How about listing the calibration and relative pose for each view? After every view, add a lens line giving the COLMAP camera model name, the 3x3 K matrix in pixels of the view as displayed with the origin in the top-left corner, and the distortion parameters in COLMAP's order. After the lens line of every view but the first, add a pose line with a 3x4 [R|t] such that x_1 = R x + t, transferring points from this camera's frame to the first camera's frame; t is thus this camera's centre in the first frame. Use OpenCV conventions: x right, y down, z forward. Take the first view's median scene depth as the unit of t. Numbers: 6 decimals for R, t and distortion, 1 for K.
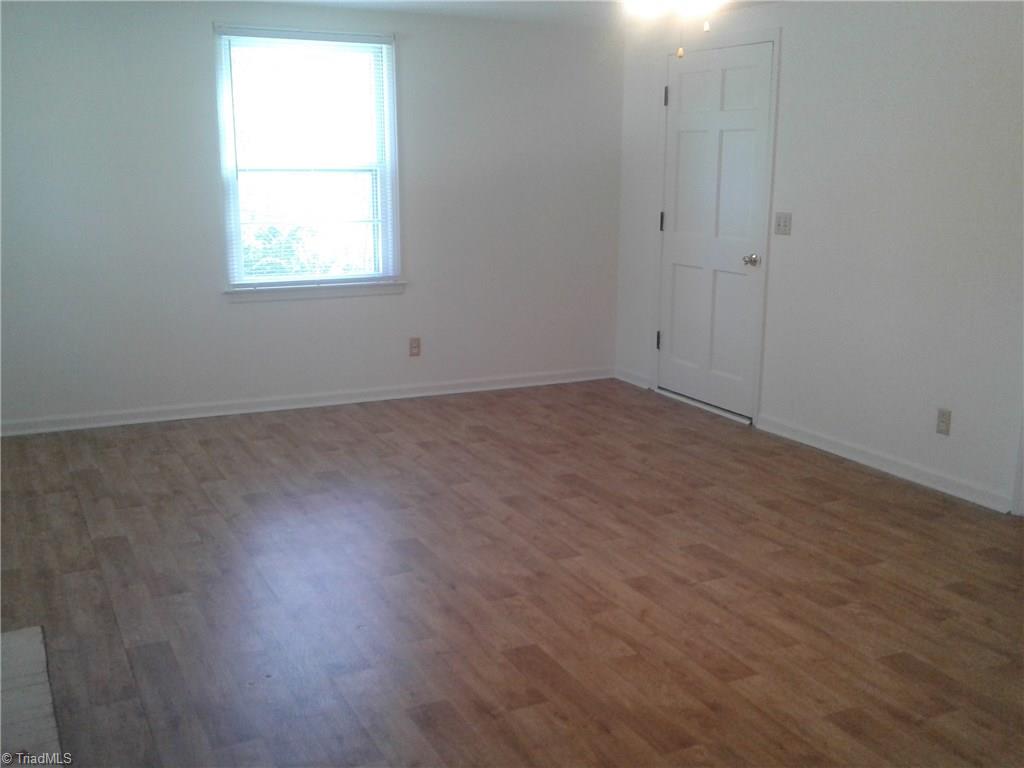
lens RADIAL K [[1077.1, 0, 514.9], [0, 1077.1, 400.9], [0, 0, 1]] dist [0.105316, -0.170255]
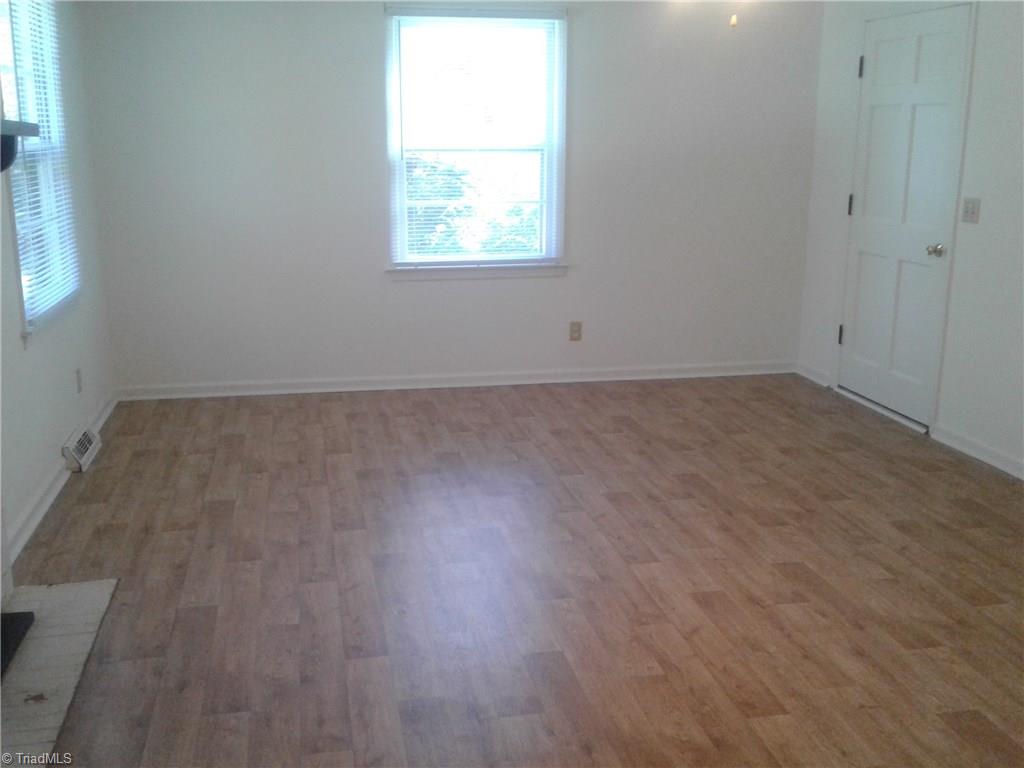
lens RADIAL K [[1076.6, 0, 514.1], [0, 1076.6, 417.4], [0, 0, 1]] dist [0.090619, -0.144920]
pose [[0.964841, 0.063936, -0.254938, 0.121871], [-0.054927, 0.997594, 0.042307, -0.011478], [0.257030, -0.026817, 0.966031, 0.040738]]
